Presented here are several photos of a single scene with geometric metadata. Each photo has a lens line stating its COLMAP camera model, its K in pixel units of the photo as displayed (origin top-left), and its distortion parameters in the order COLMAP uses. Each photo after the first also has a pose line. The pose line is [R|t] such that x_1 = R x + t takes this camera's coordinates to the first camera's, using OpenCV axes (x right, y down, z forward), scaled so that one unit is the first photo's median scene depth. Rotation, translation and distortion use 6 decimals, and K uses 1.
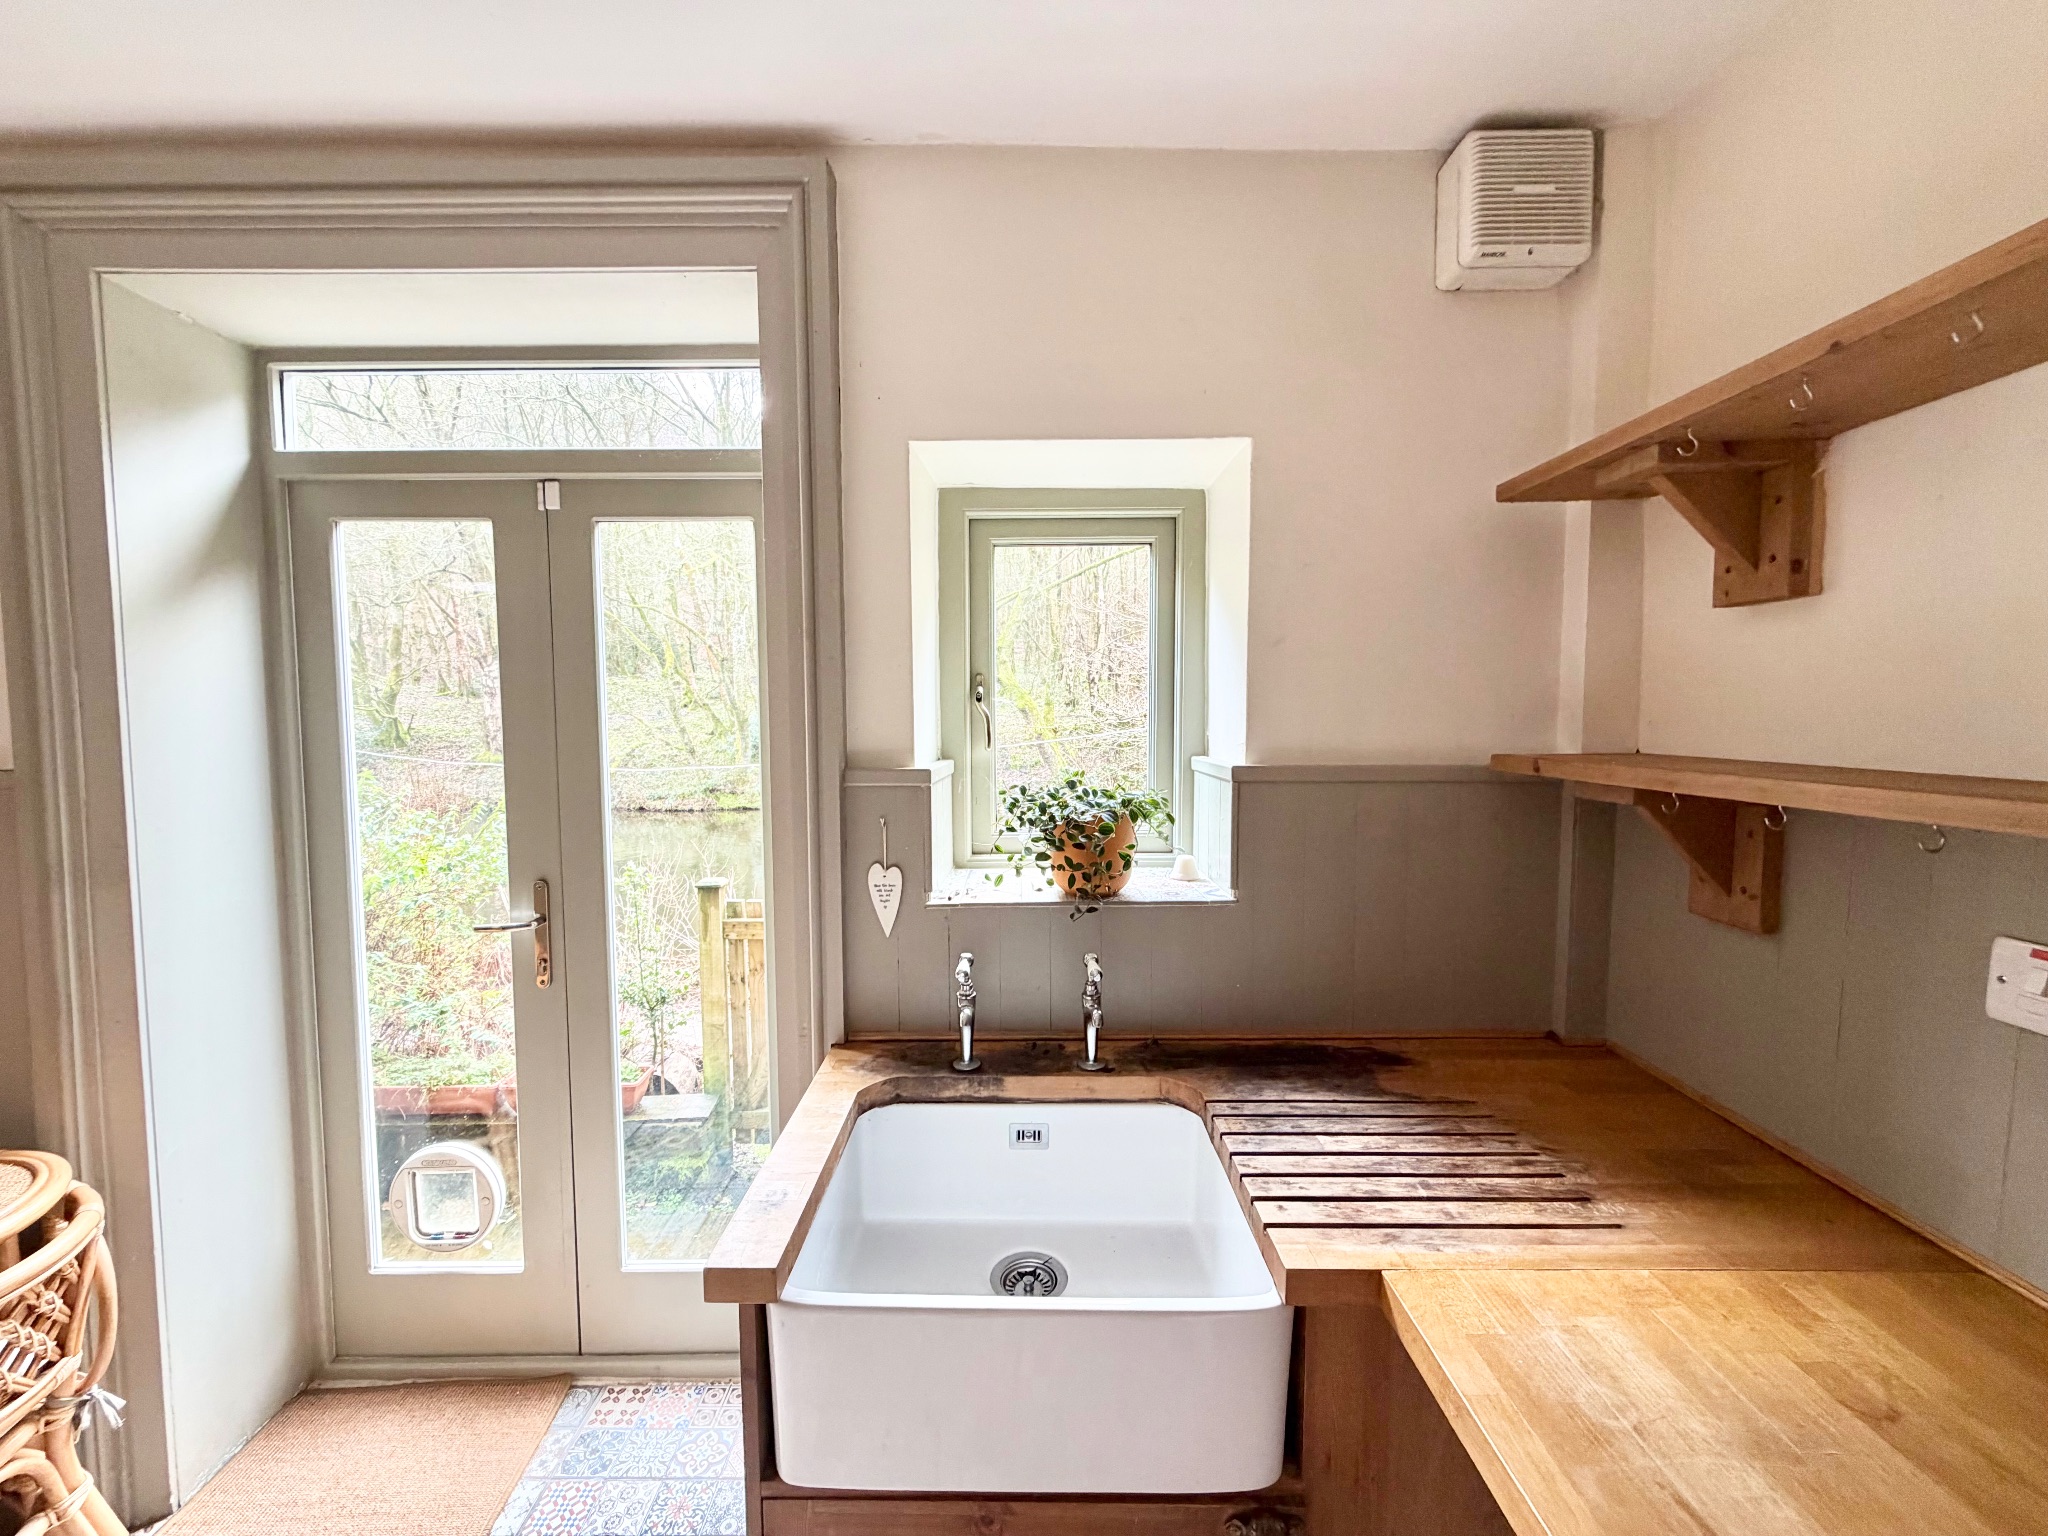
lens RADIAL K [[814.2, 0, 1020.0], [0, 814.2, 769.0], [0, 0, 1]] dist [0.001442, -0.000293]
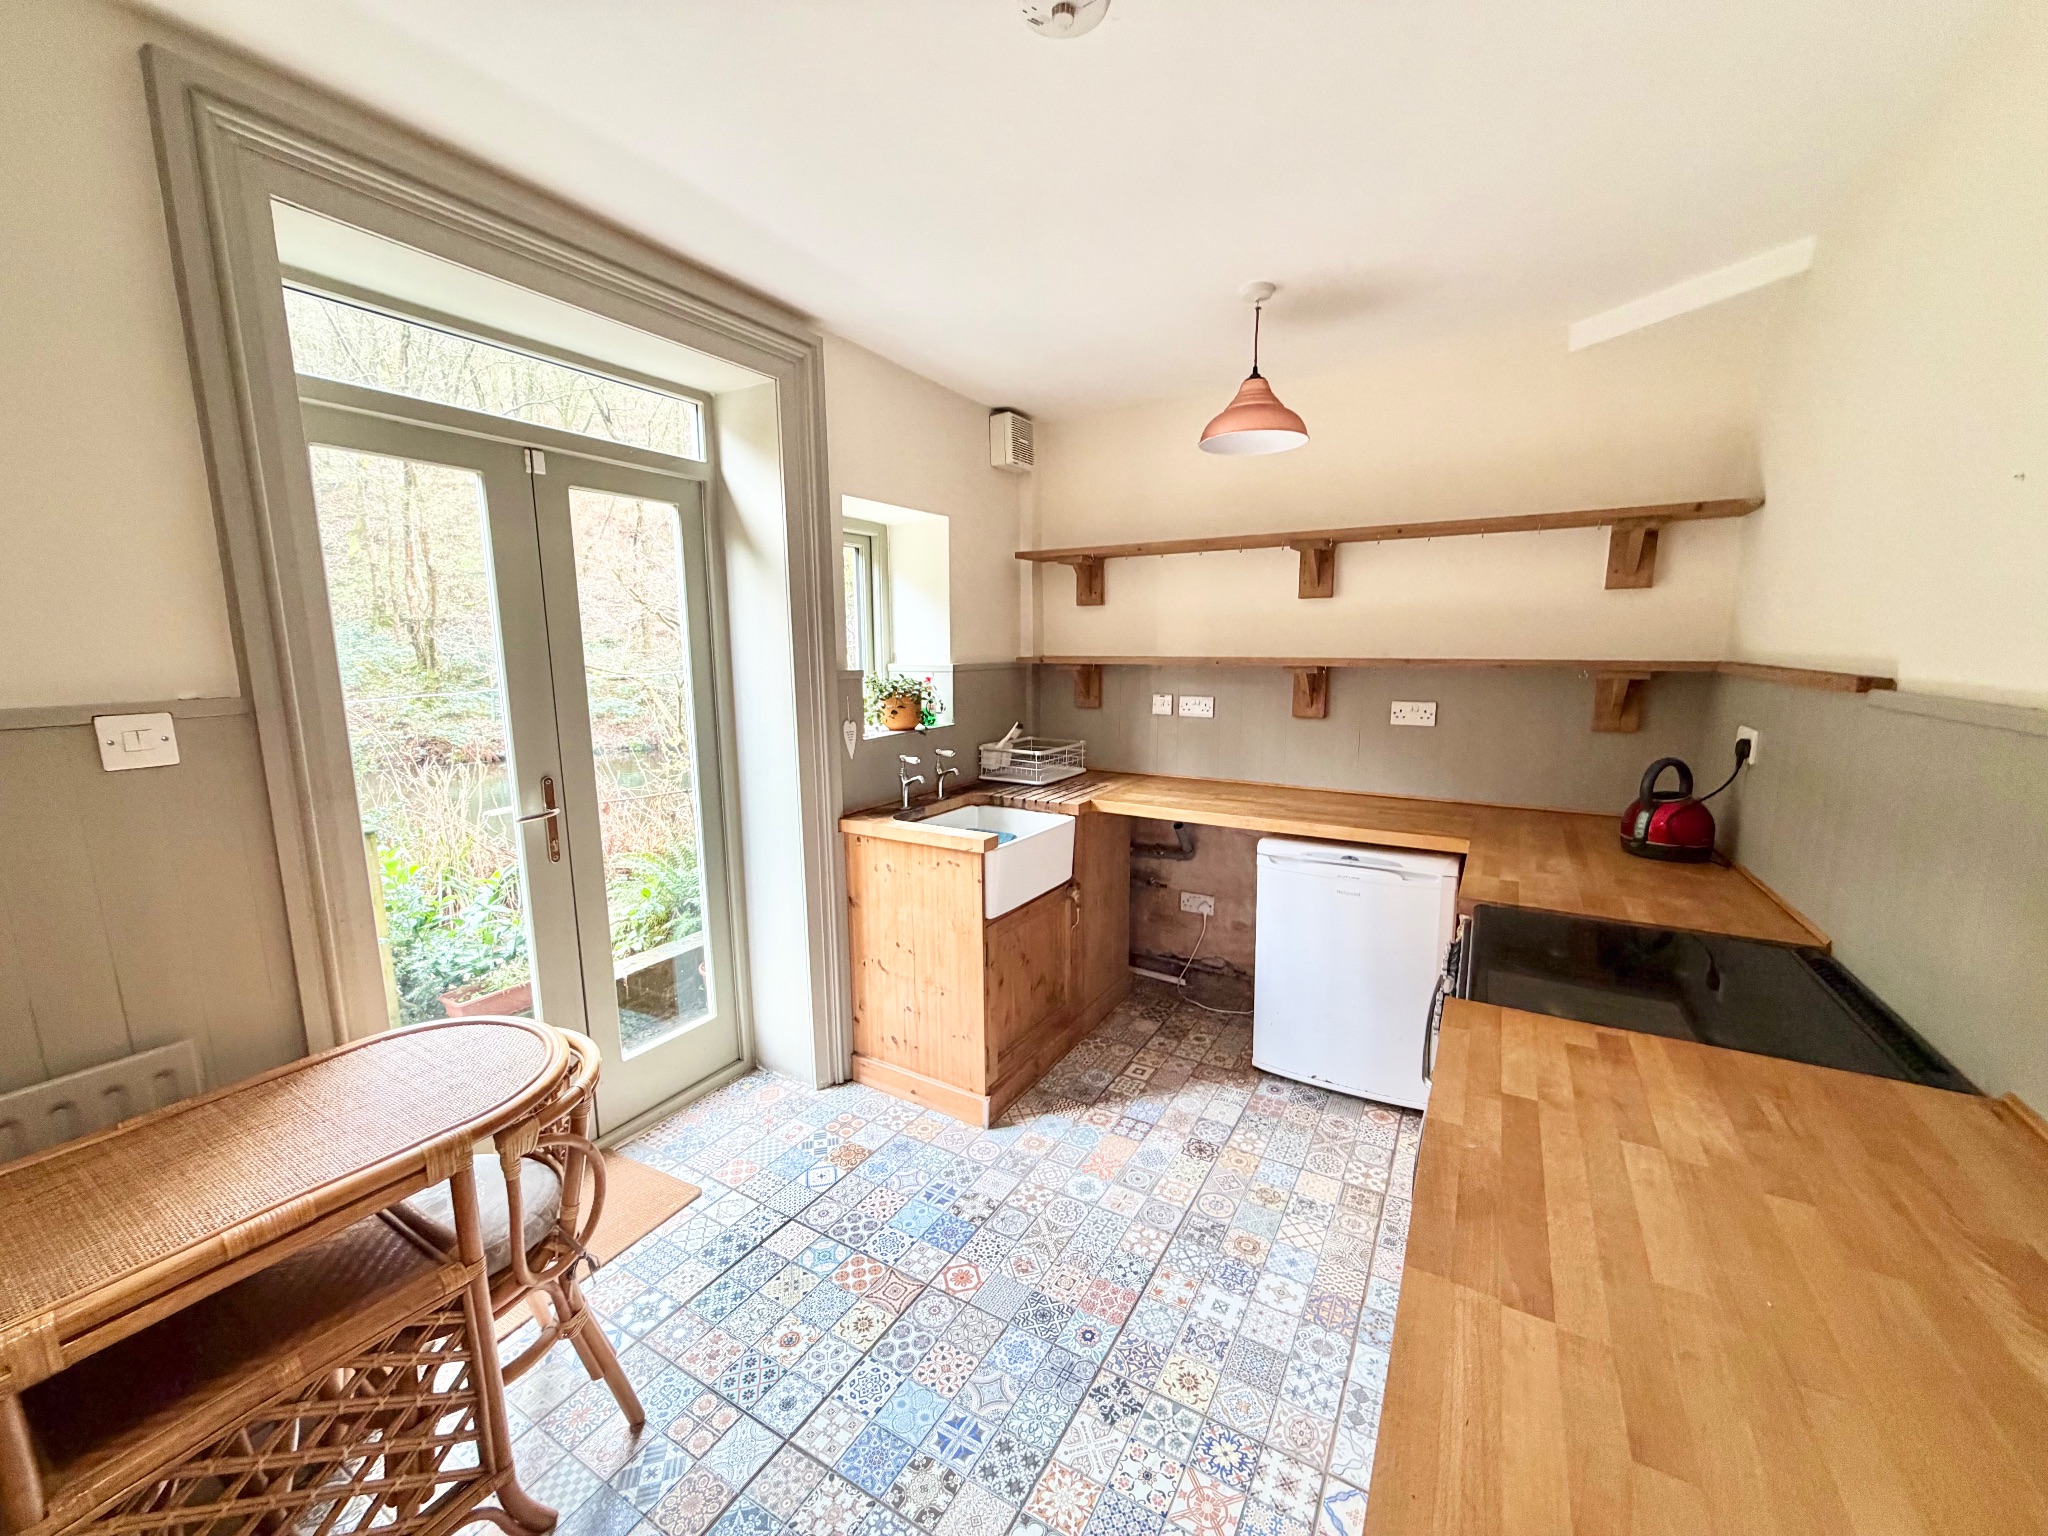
lens RADIAL K [[814.2, 0, 1020.0], [0, 814.2, 769.0], [0, 0, 1]] dist [0.001442, -0.000293]
pose [[0.508606, -0.133124, 0.850646, -1.854885], [0.062066, 0.991073, 0.117991, 0.034079], [-0.858760, -0.007215, 0.512328, -0.369448]]
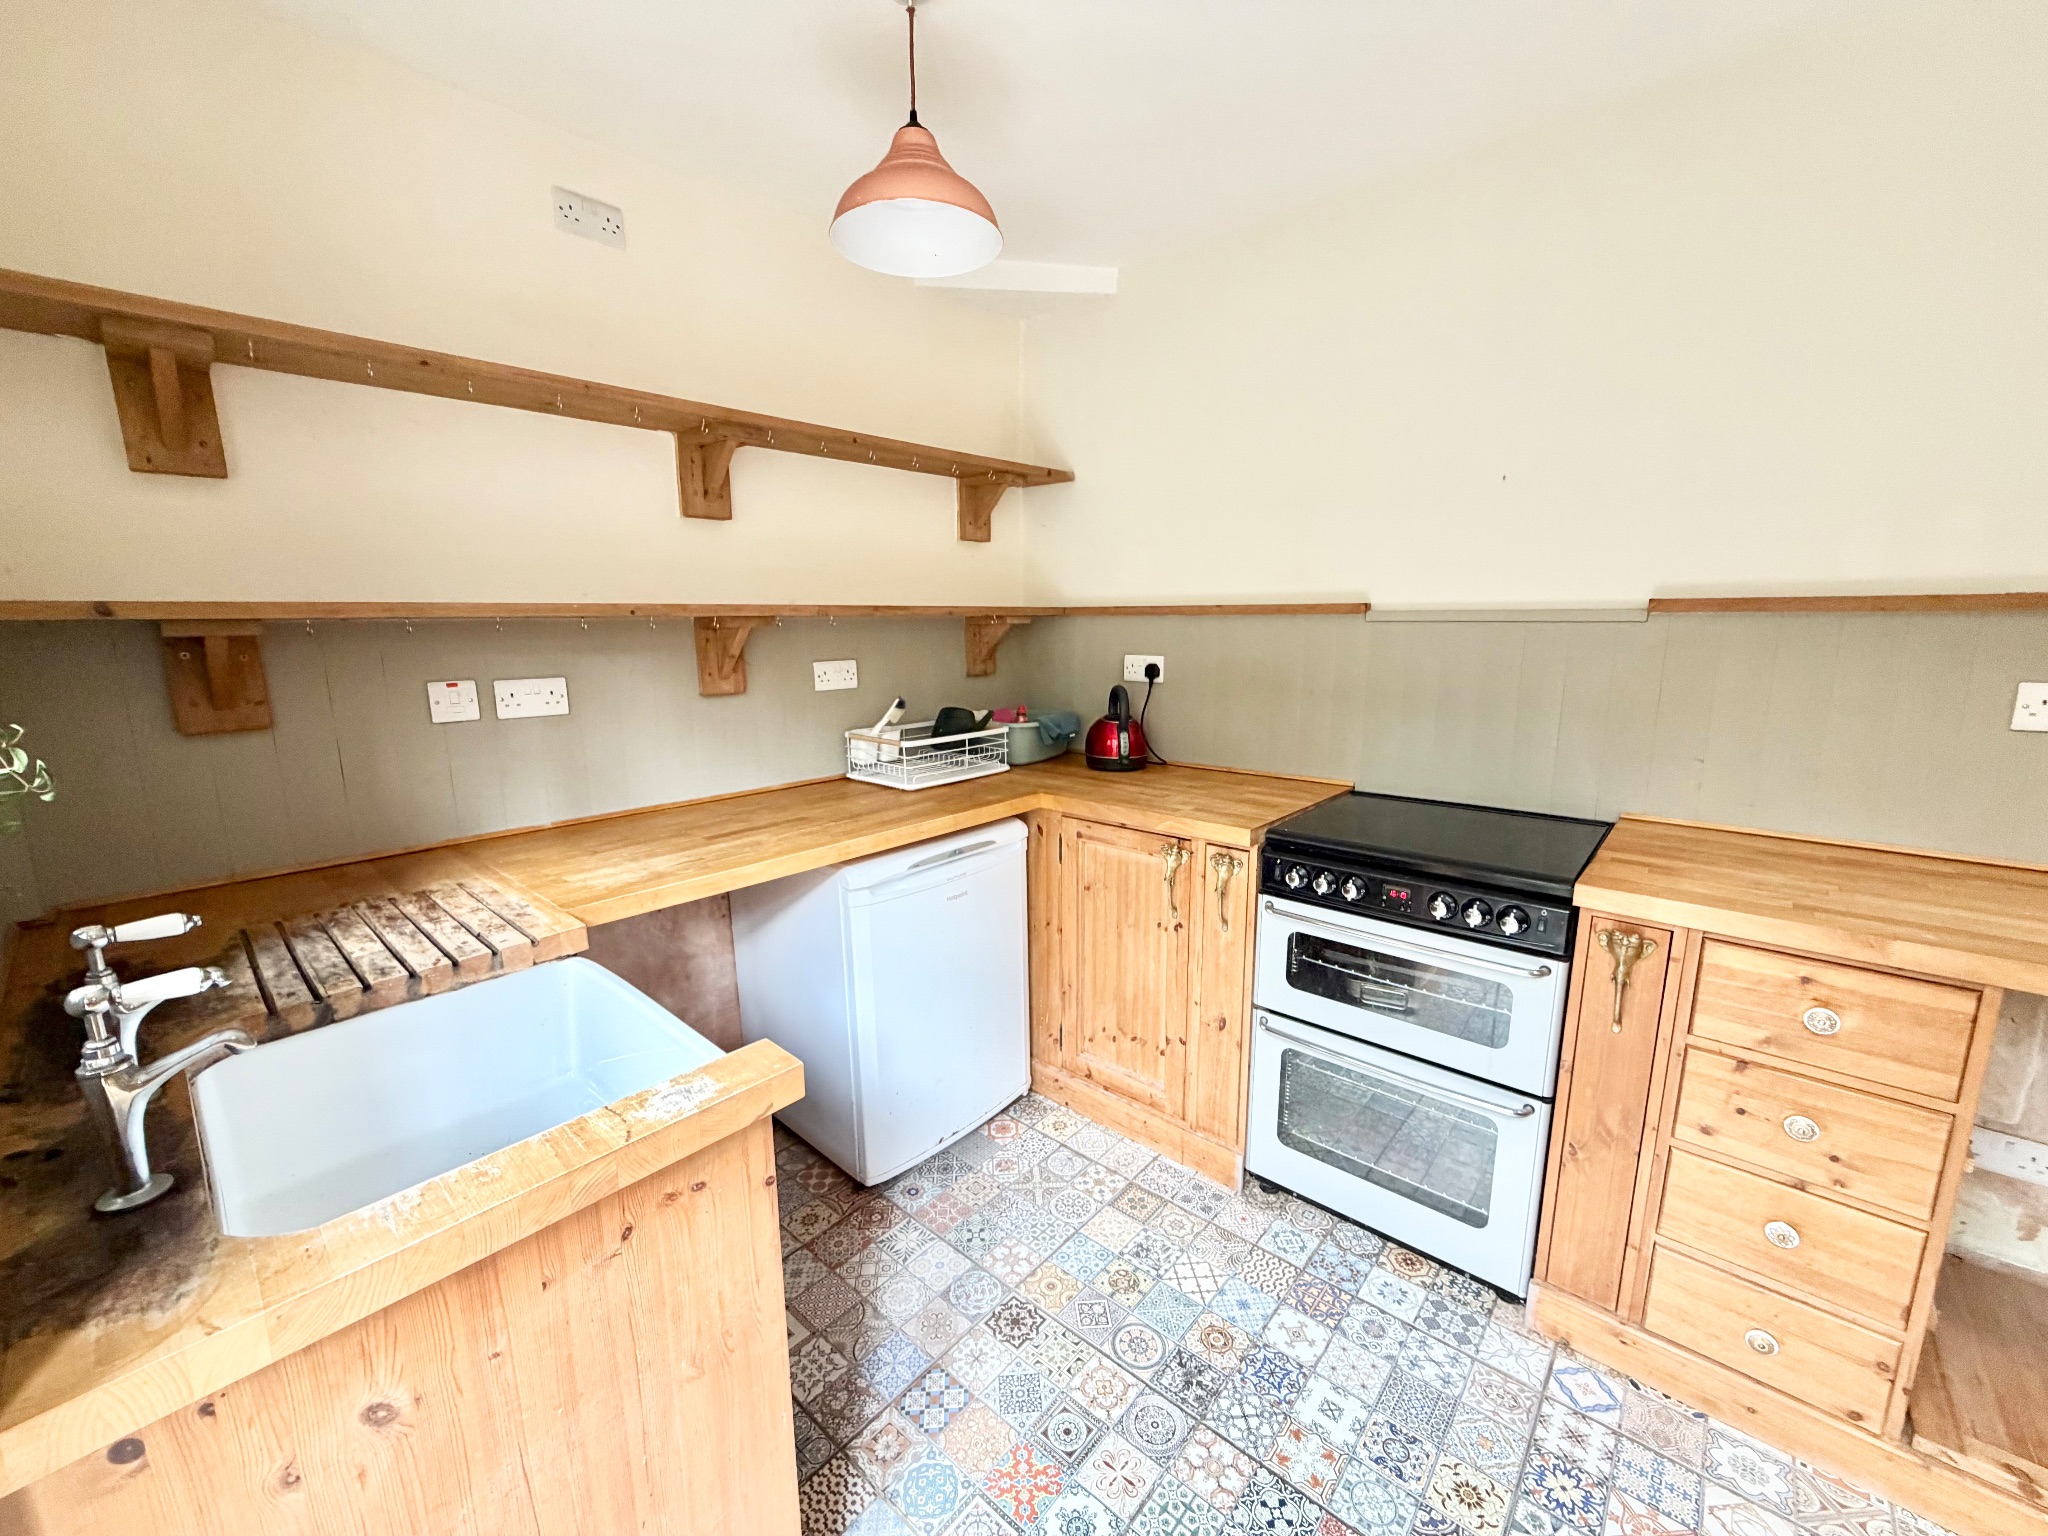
lens RADIAL K [[814.2, 0, 1020.0], [0, 814.2, 769.0], [0, 0, 1]] dist [0.001442, -0.000293]
pose [[-0.744218, -0.113643, 0.658198, -0.857106], [0.055352, 0.971537, 0.230329, 0.018390], [-0.665639, 0.207848, -0.716745, 1.028602]]
